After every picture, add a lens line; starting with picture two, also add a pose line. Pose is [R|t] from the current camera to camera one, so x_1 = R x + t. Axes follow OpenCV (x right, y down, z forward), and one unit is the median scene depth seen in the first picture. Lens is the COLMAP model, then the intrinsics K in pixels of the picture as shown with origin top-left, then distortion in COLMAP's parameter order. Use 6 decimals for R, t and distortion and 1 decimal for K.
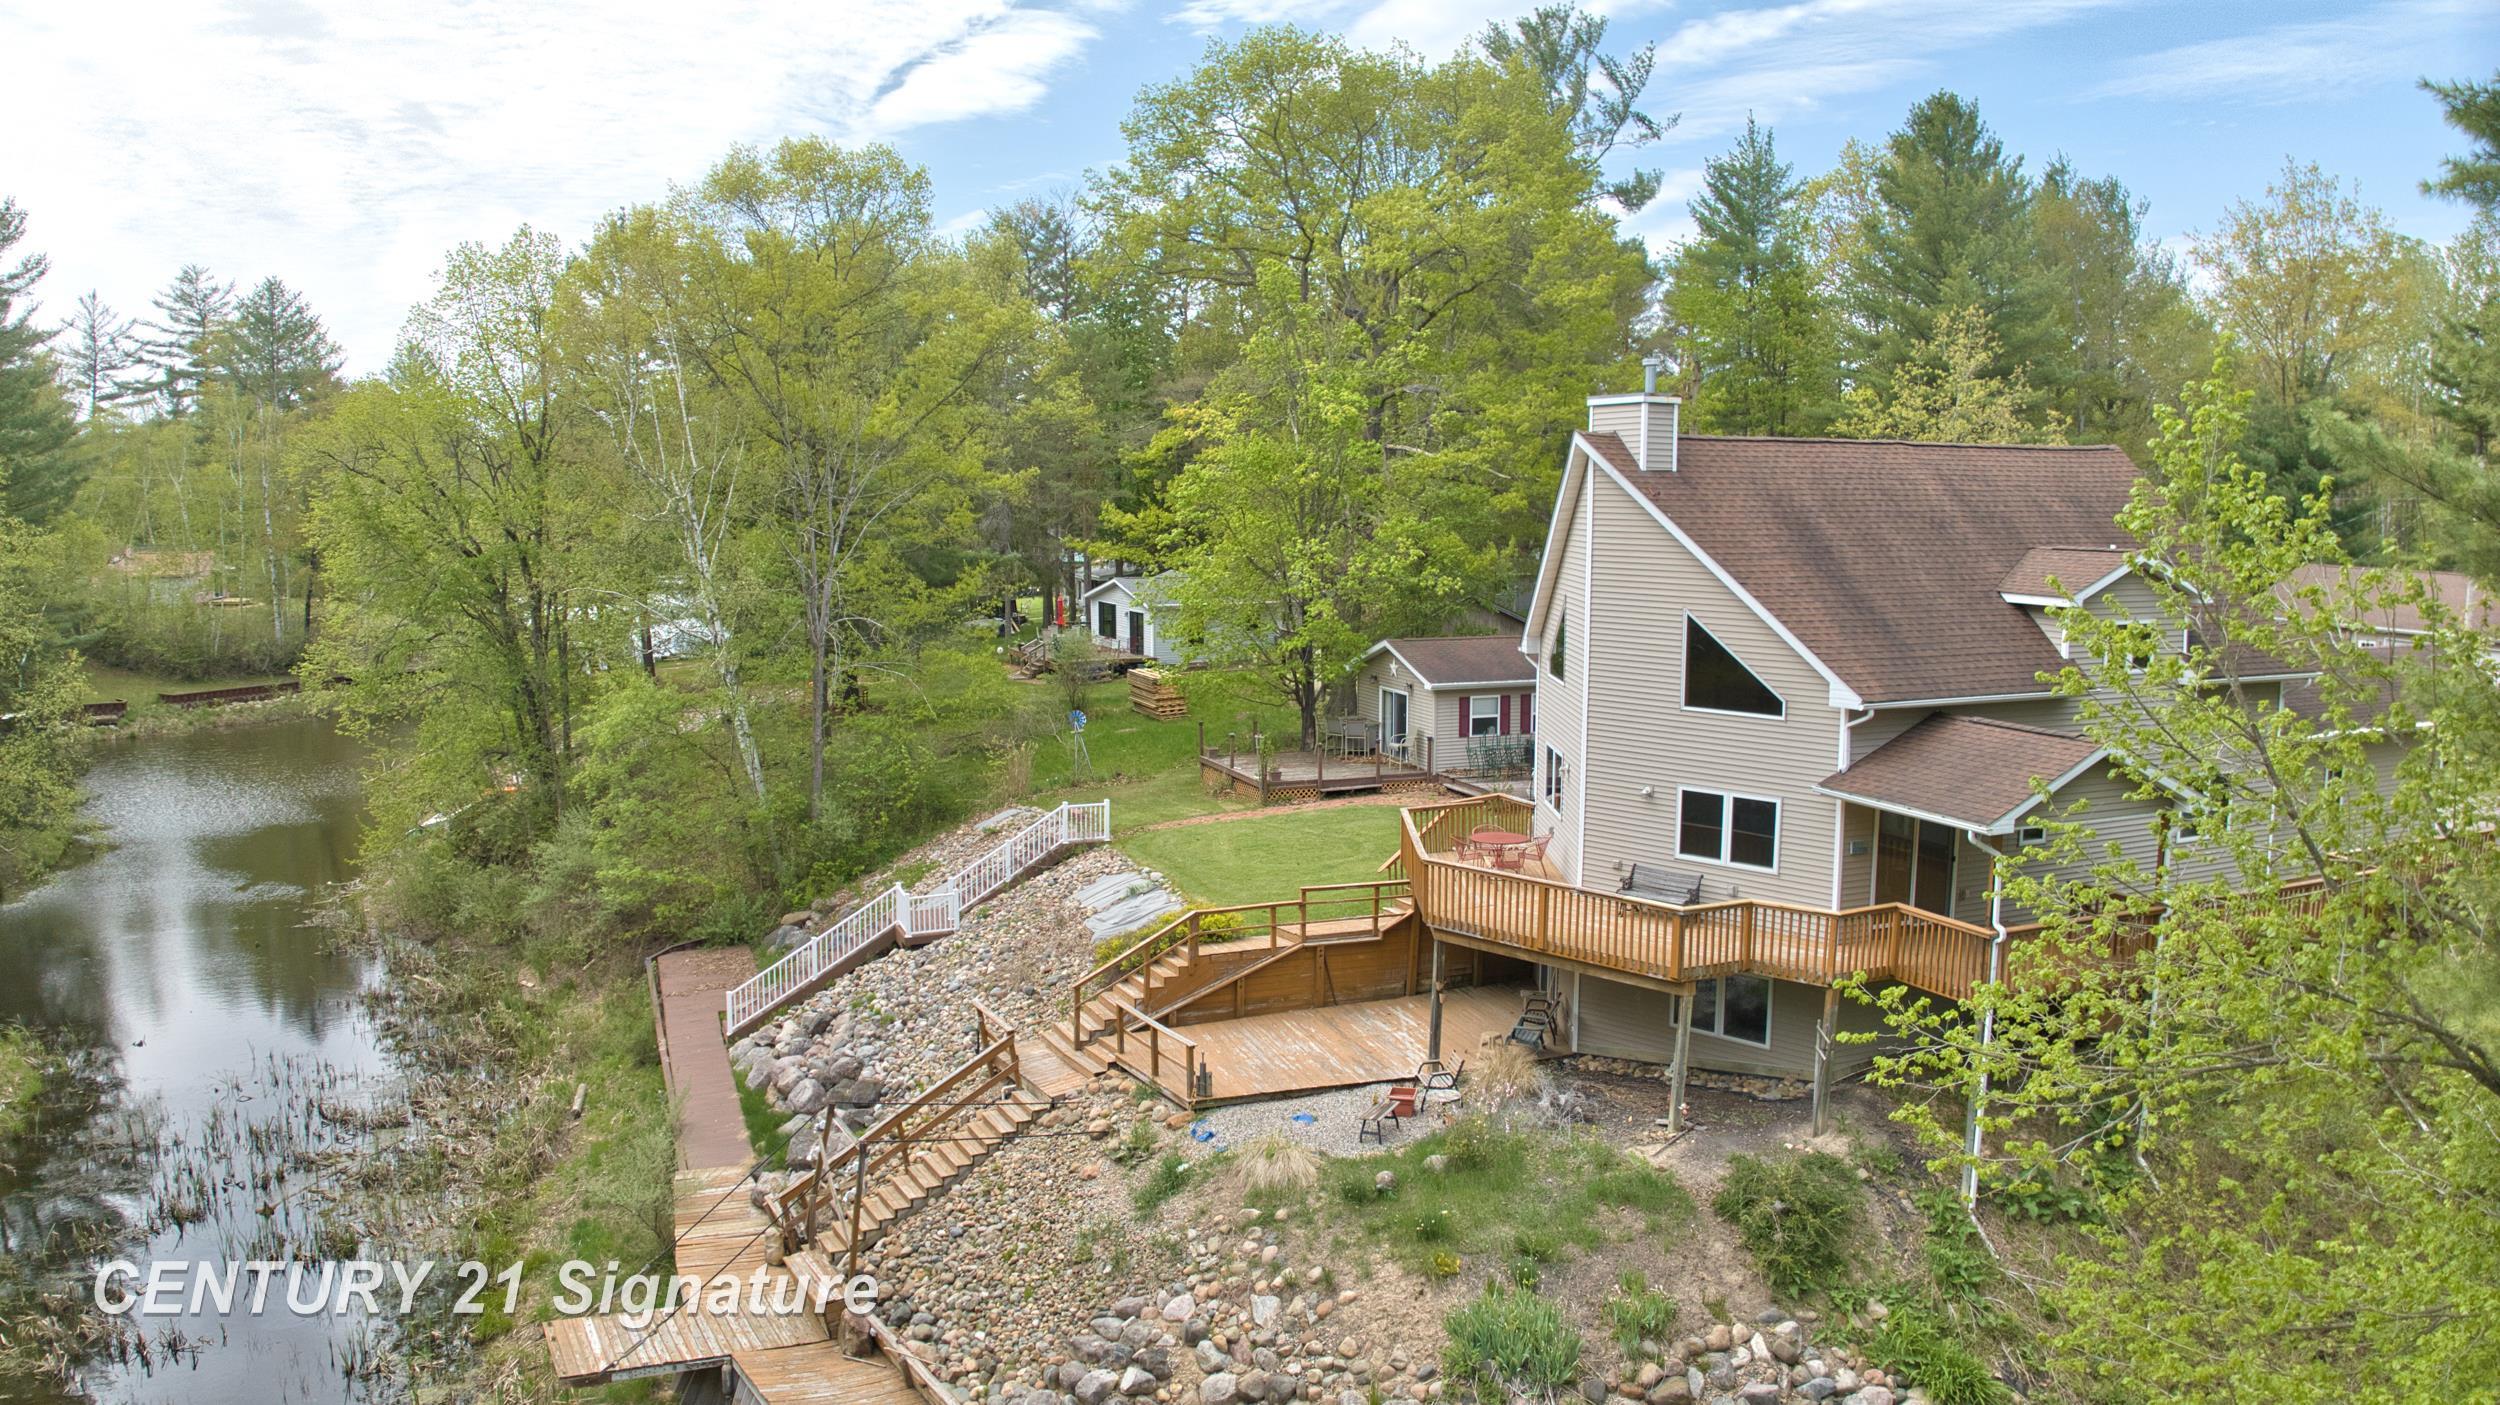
lens RADIAL K [[1762.0, 0, 1254.6], [0, 1762.0, 694.7], [0, 0, 1]] dist [-0.099470, -0.019743]
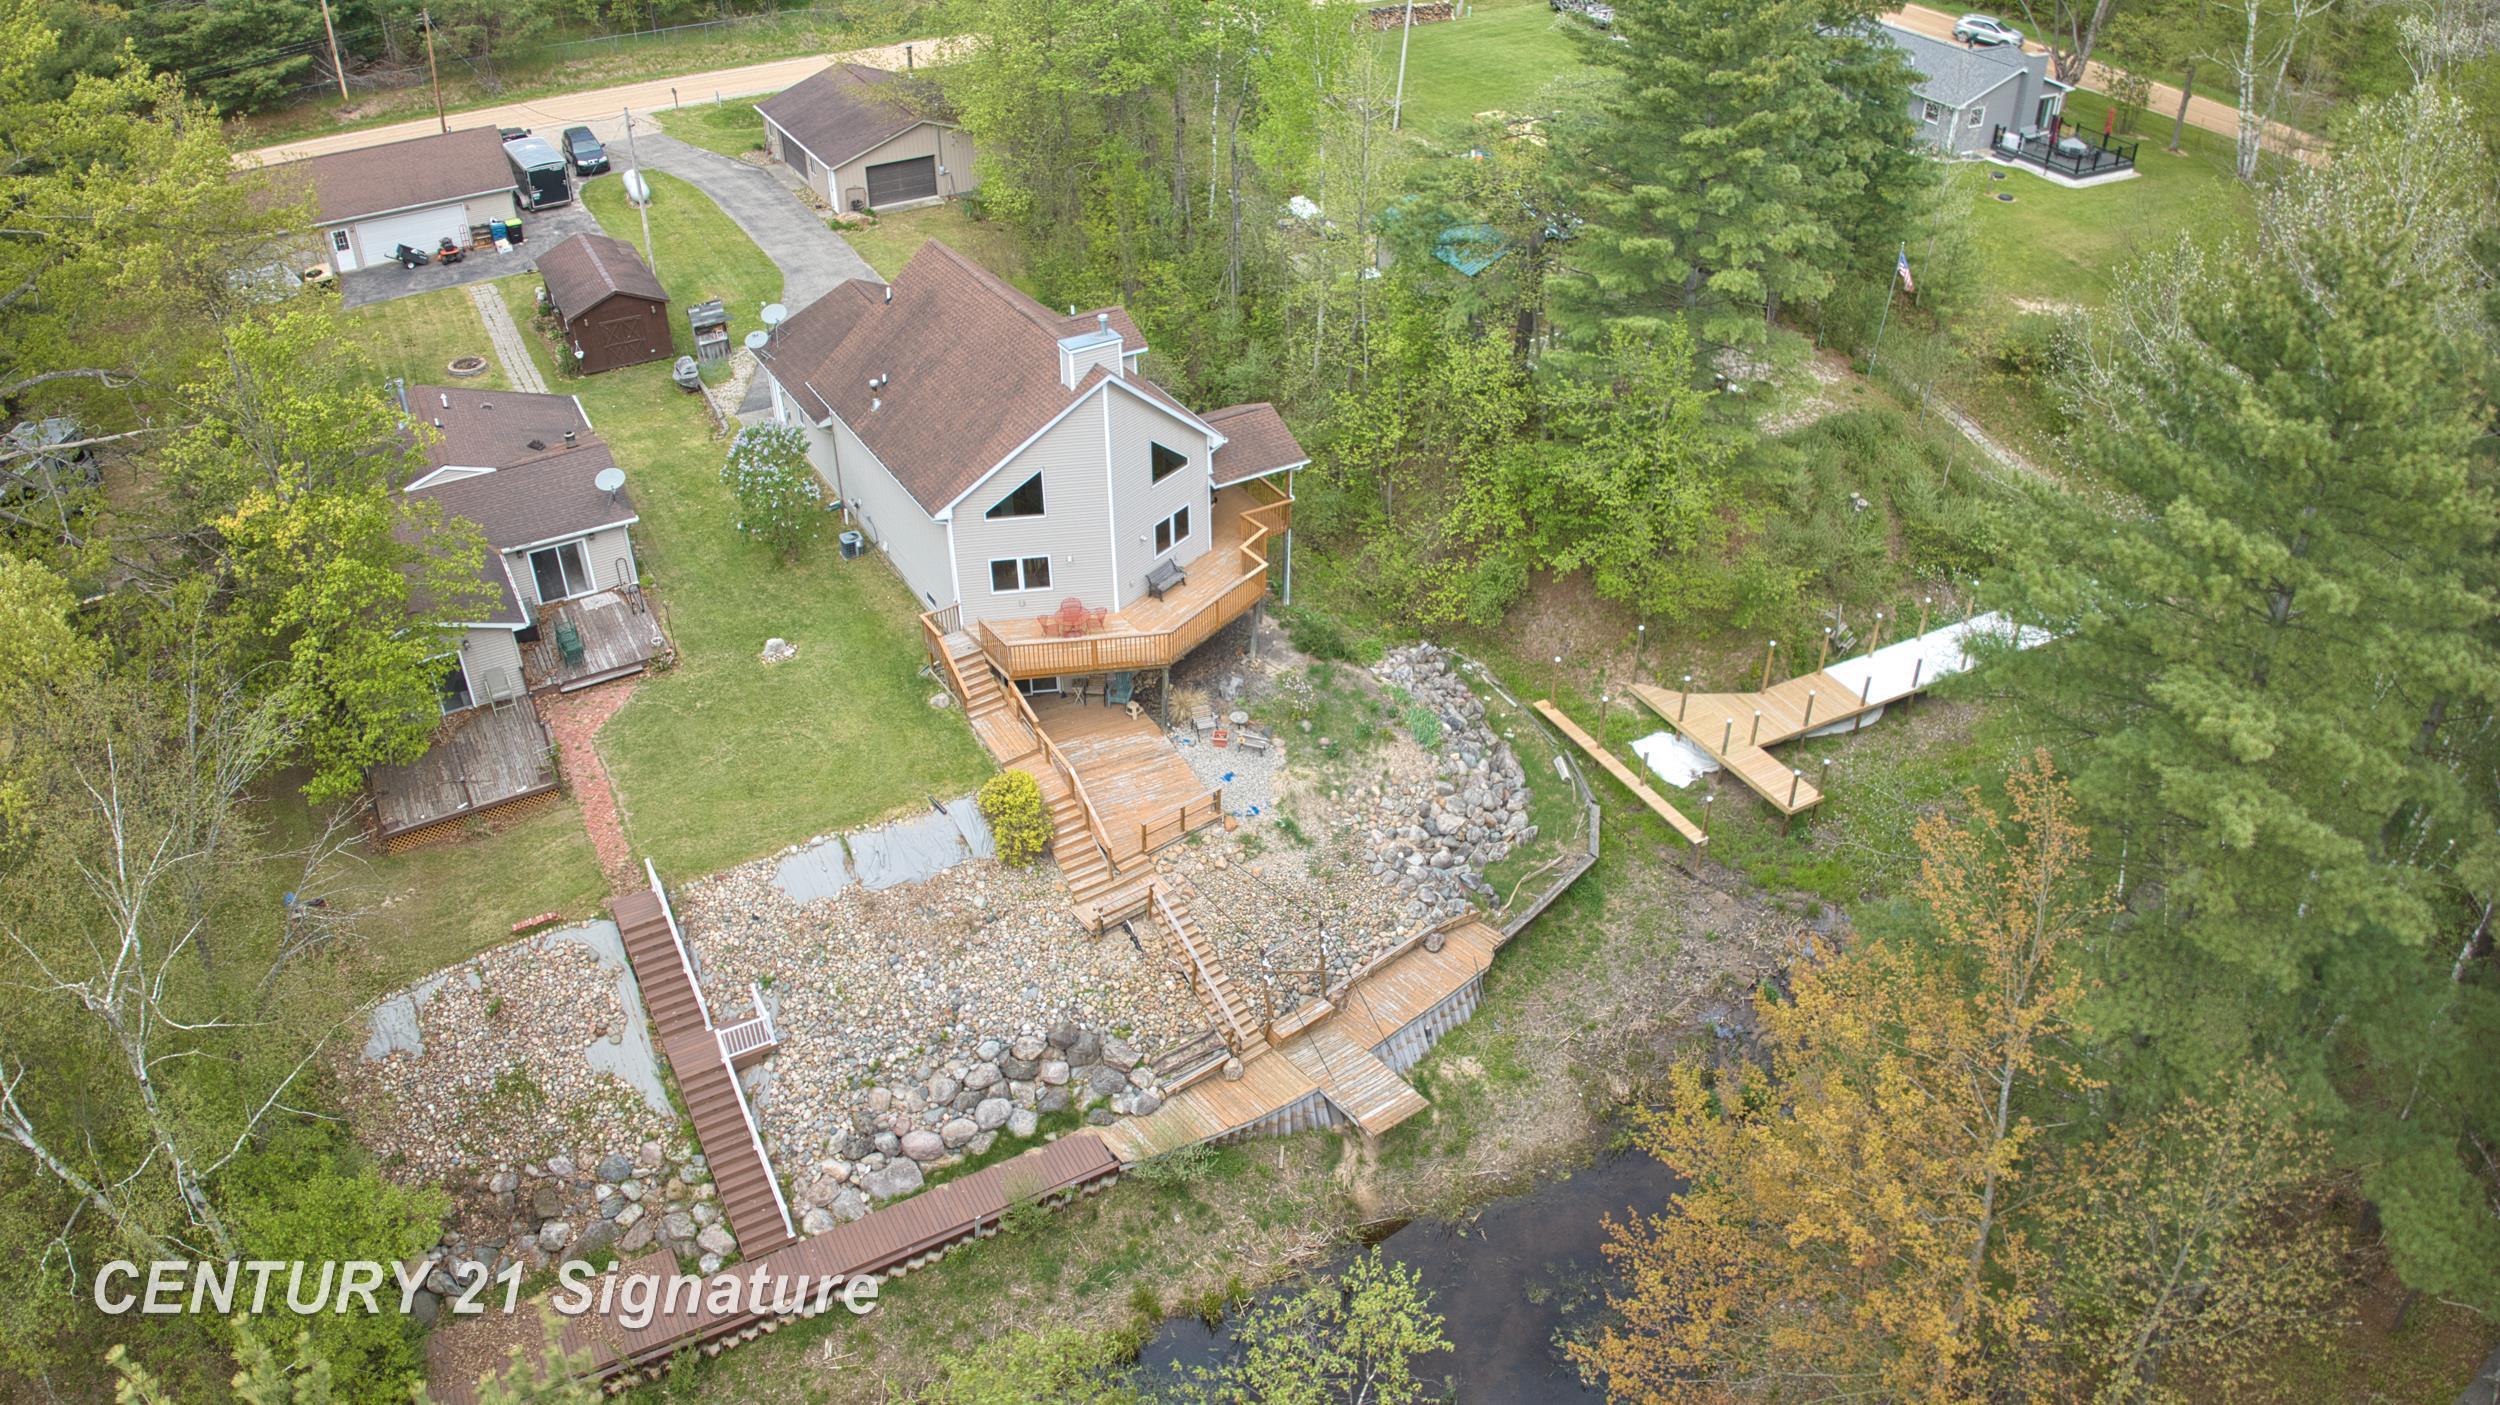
lens RADIAL K [[1762.0, 0, 1254.6], [0, 1762.0, 694.7], [0, 0, 1]] dist [-0.099470, -0.019743]
pose [[-0.139287, -0.564027, 0.813925, -1.411135], [0.118398, 0.806555, 0.579181, -0.882991], [-0.983149, 0.177039, -0.045563, 1.028541]]
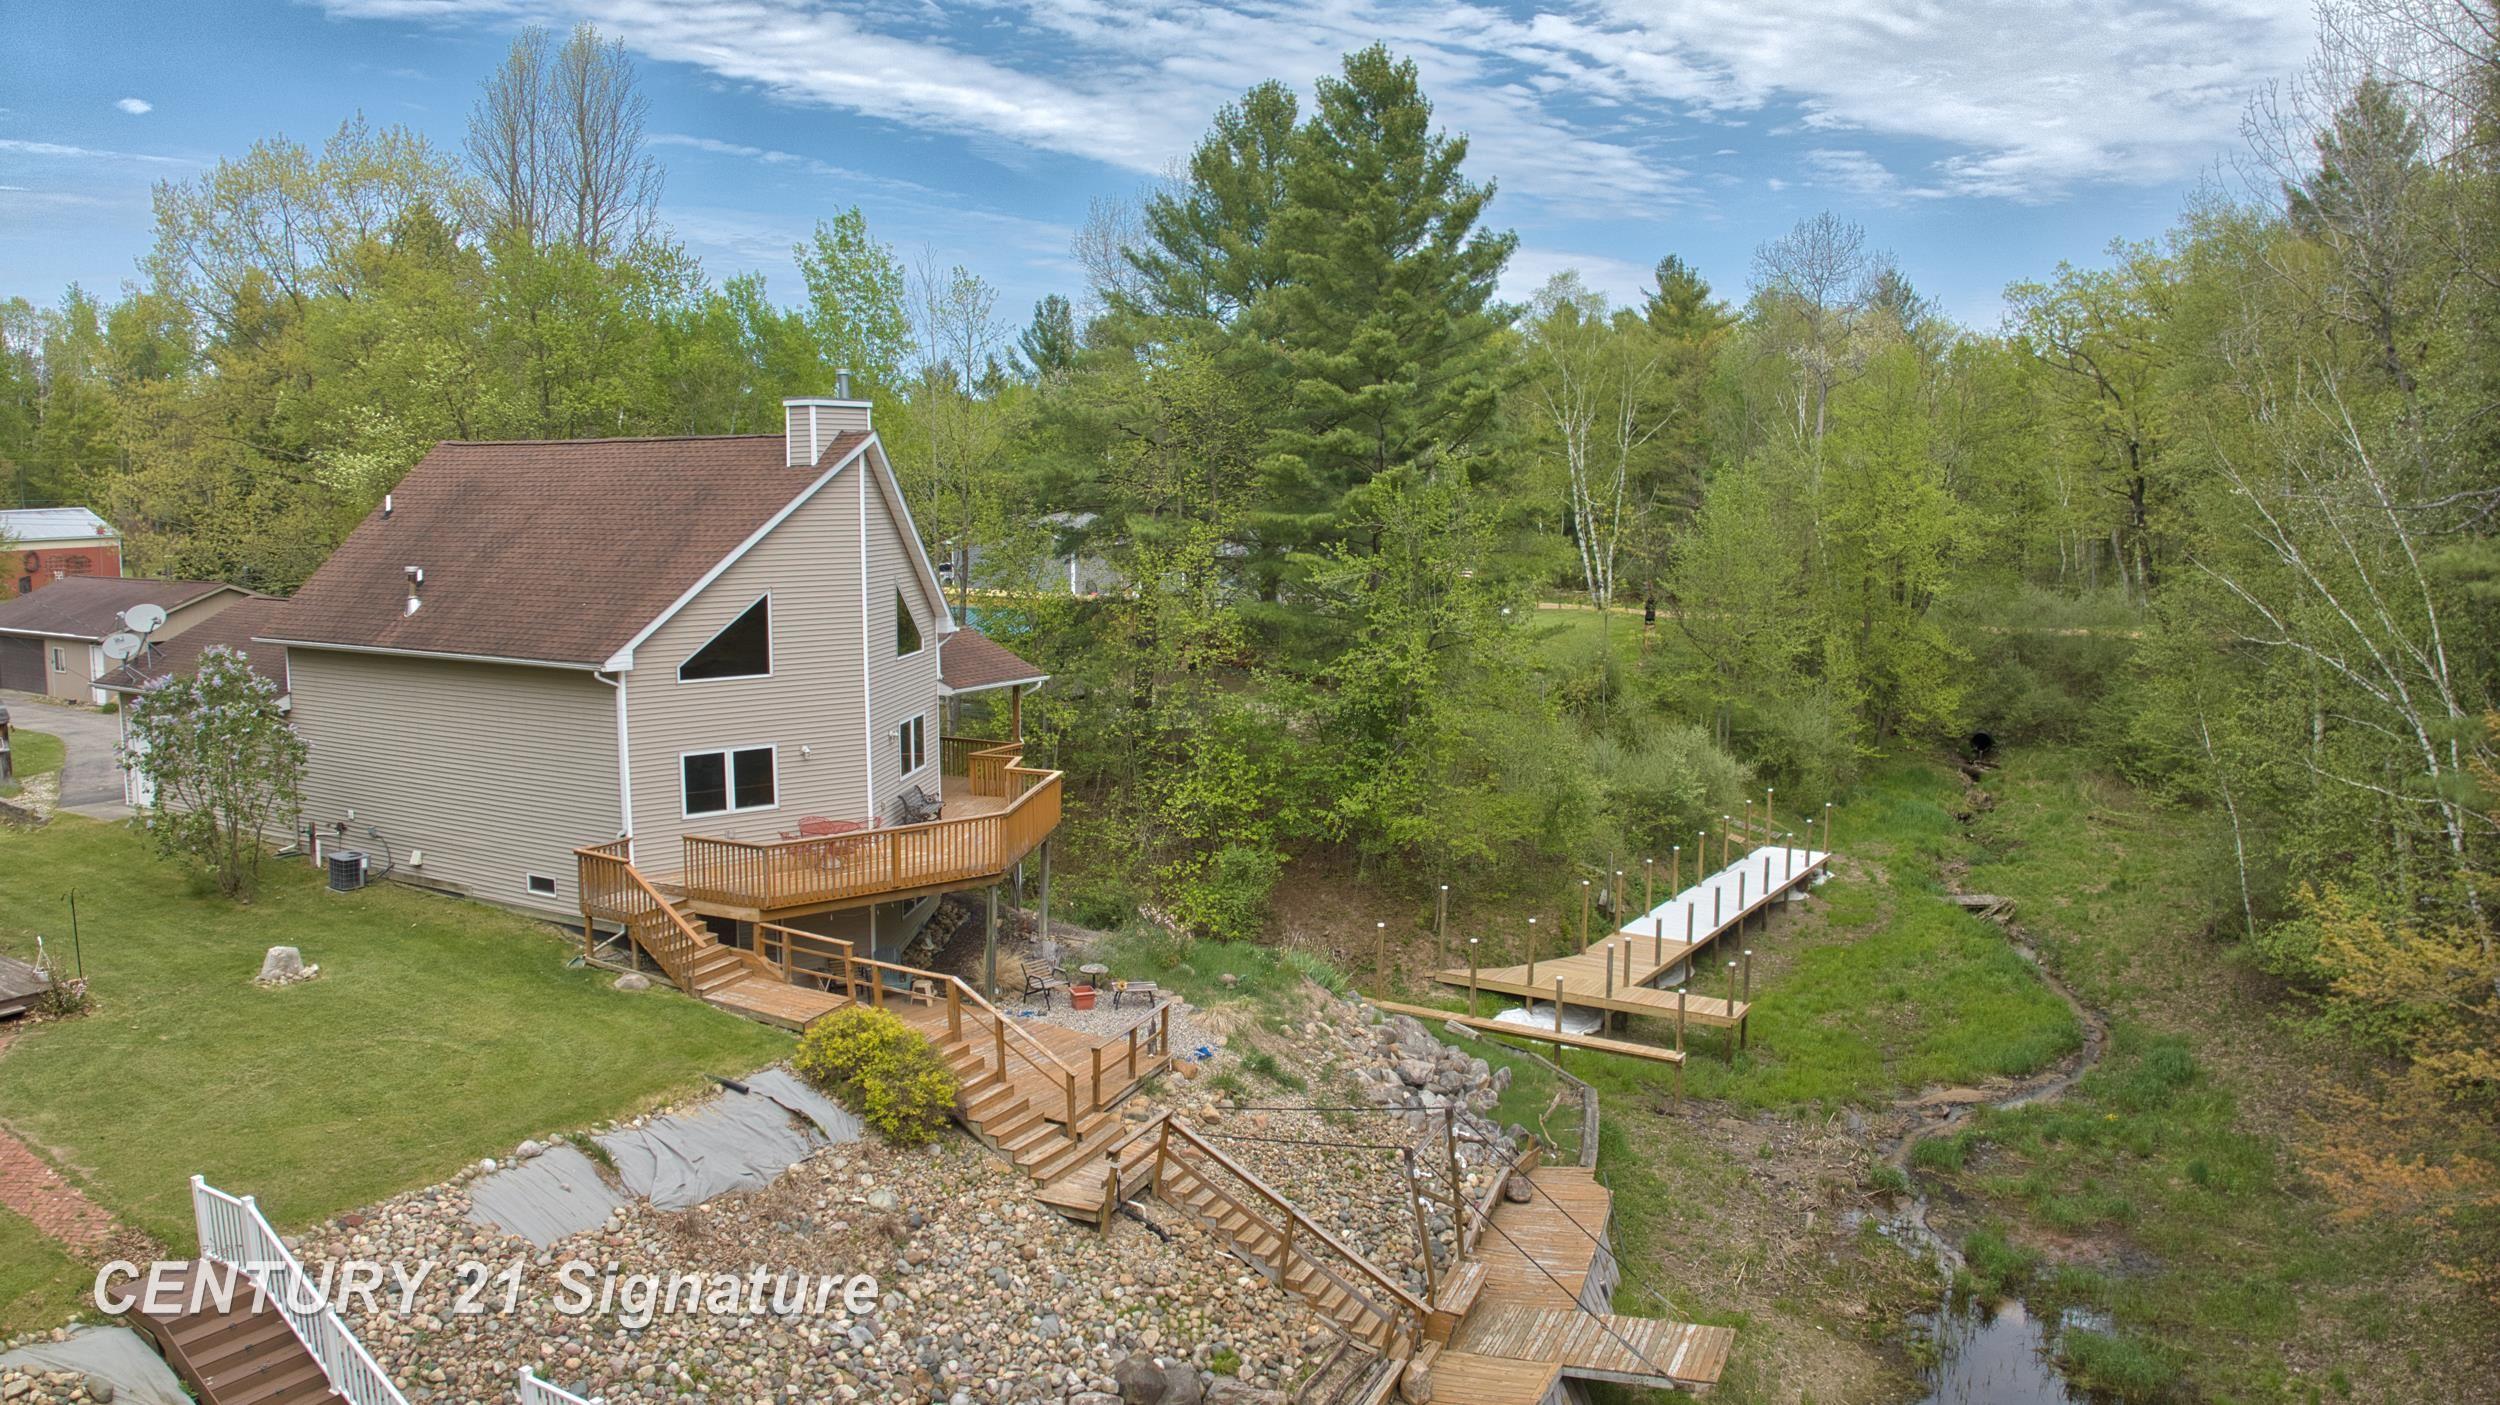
lens RADIAL K [[1762.0, 0, 1254.6], [0, 1762.0, 694.7], [0, 0, 1]] dist [-0.099470, -0.019743]
pose [[-0.611318, -0.103474, 0.784591, -0.889552], [0.088337, 0.976297, 0.197585, -0.191603], [-0.786439, 0.190095, -0.587688, 1.549798]]
